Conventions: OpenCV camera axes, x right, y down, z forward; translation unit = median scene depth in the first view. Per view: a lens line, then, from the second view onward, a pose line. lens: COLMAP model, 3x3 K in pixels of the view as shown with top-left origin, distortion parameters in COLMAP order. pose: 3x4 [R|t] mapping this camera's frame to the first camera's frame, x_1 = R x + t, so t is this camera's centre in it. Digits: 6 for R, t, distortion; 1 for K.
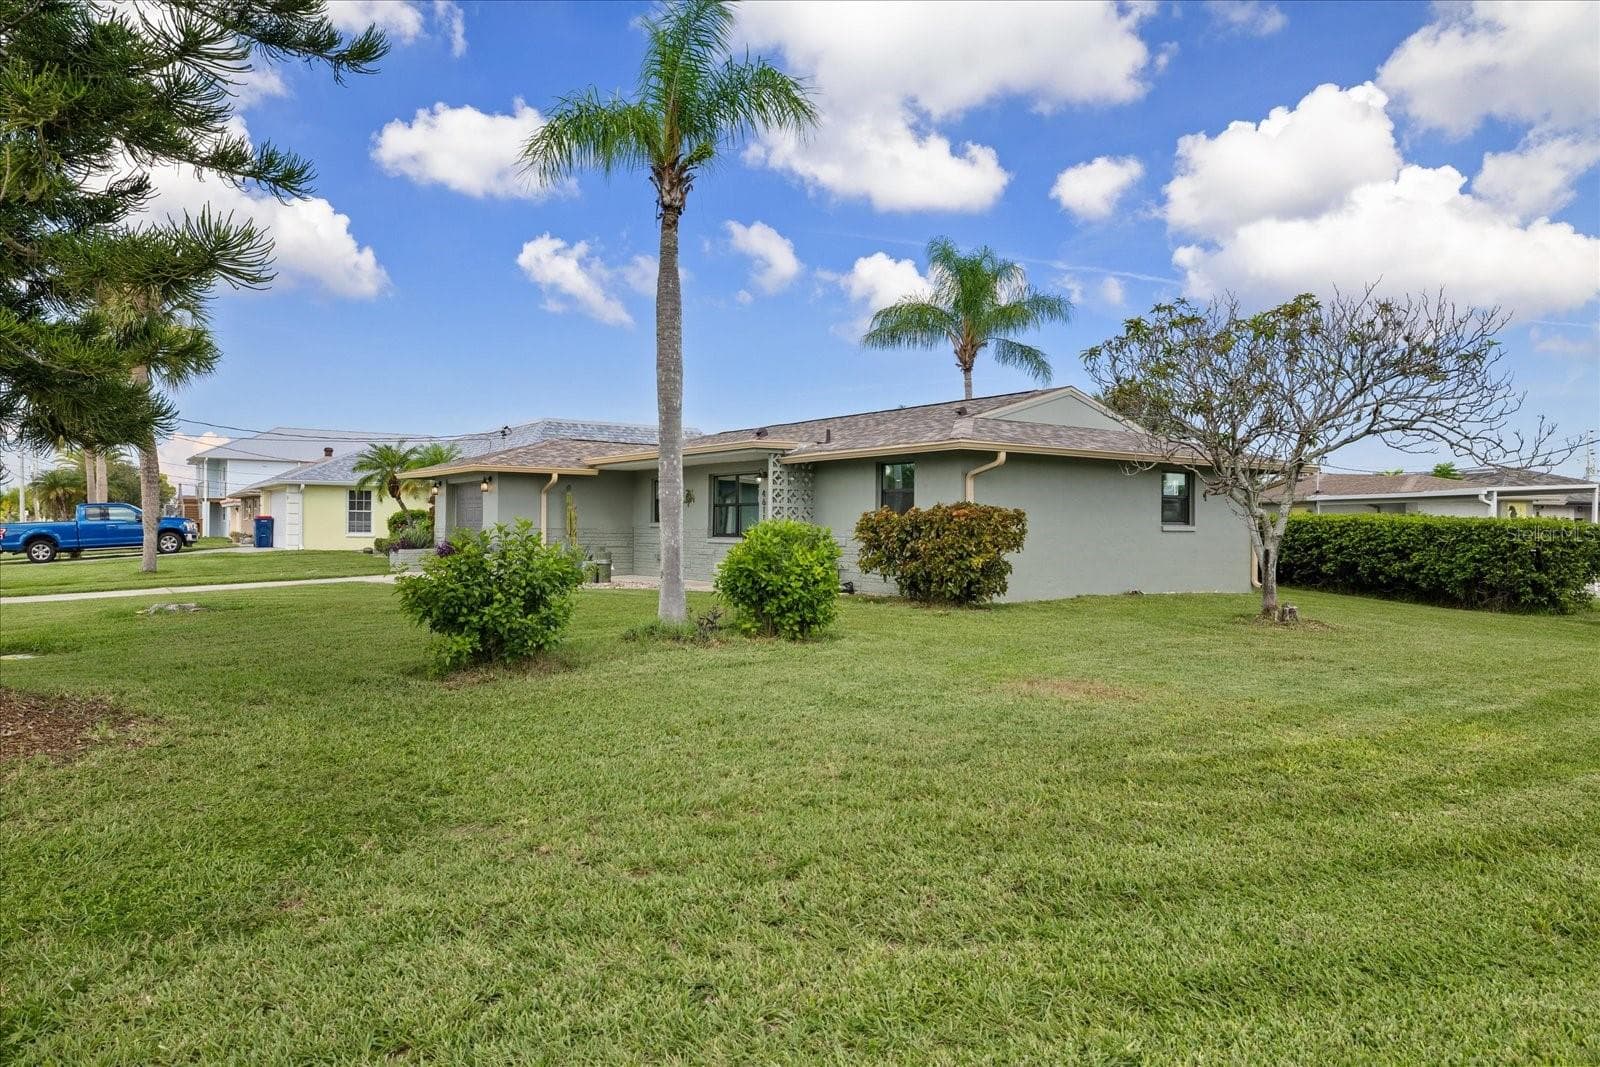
lens RADIAL K [[683.4, 0, 864.0], [0, 683.4, 535.7], [0, 0, 1]] dist [0.002468, 0.000370]
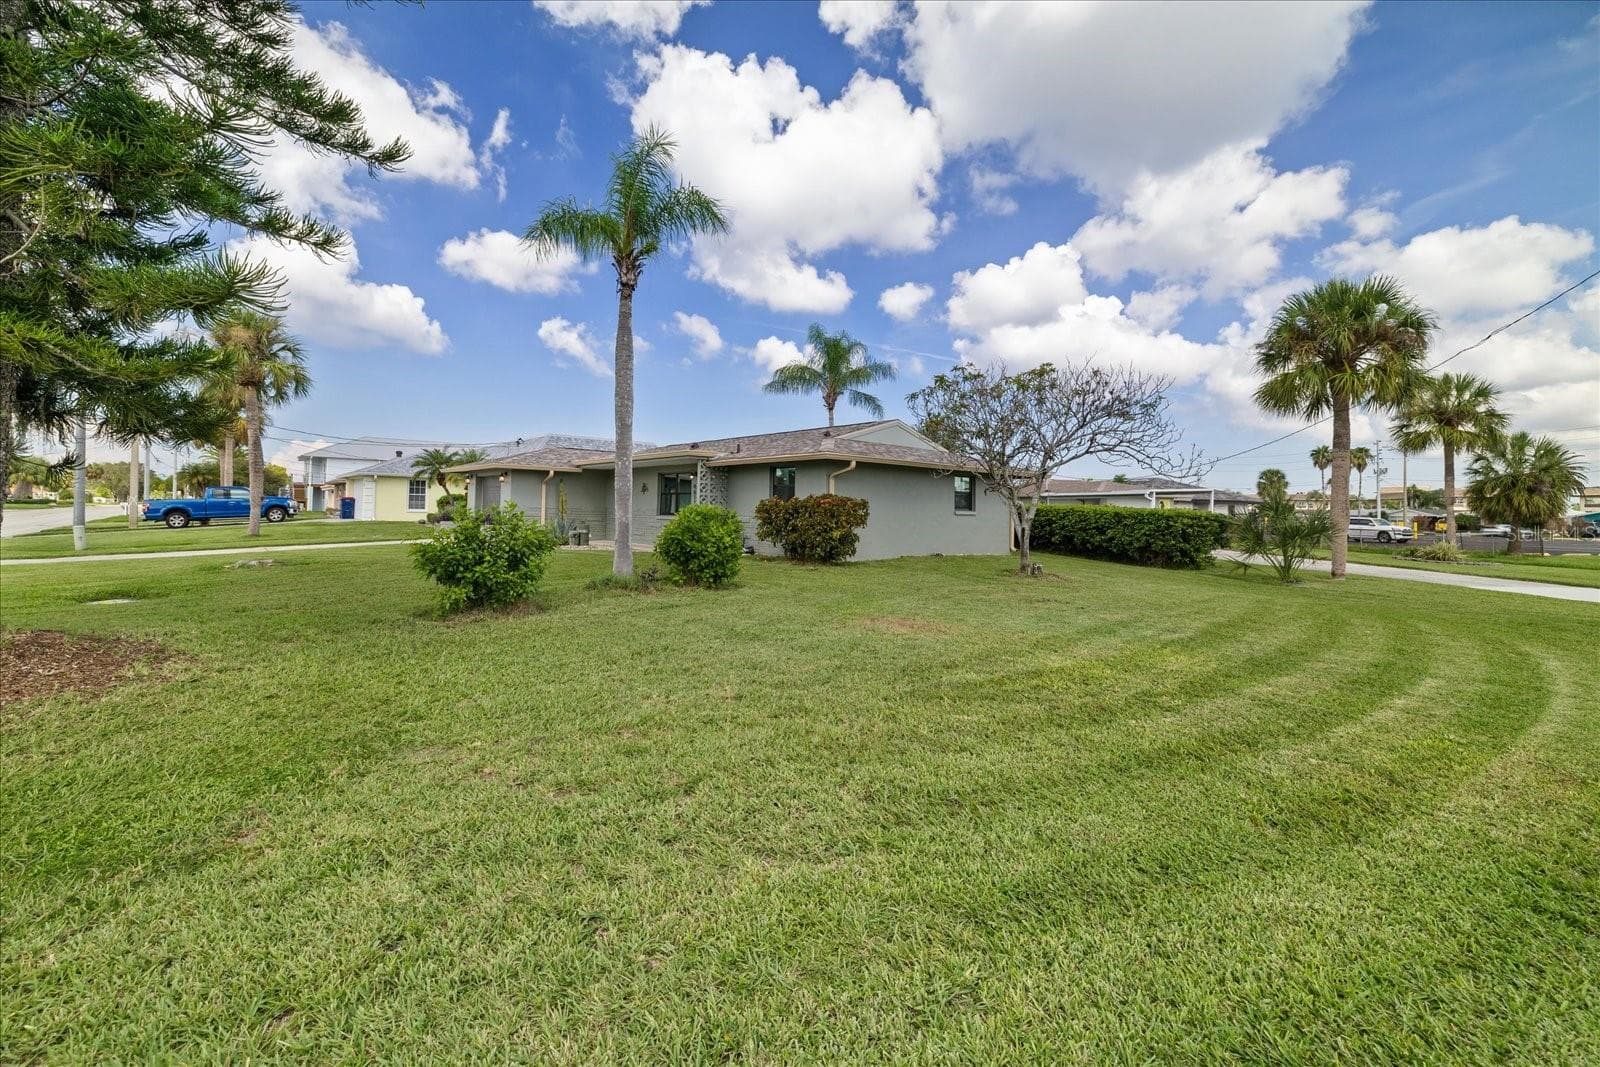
lens RADIAL K [[713.3, 0, 800.0], [0, 713.3, 533.5], [0, 0, 1]] dist [-0.000167, 0.000025]
pose [[0.994541, 0.008118, 0.104026, -0.070811], [-0.009236, 0.999905, 0.010274, 0.020538], [-0.103933, -0.011179, 0.994522, -0.509377]]
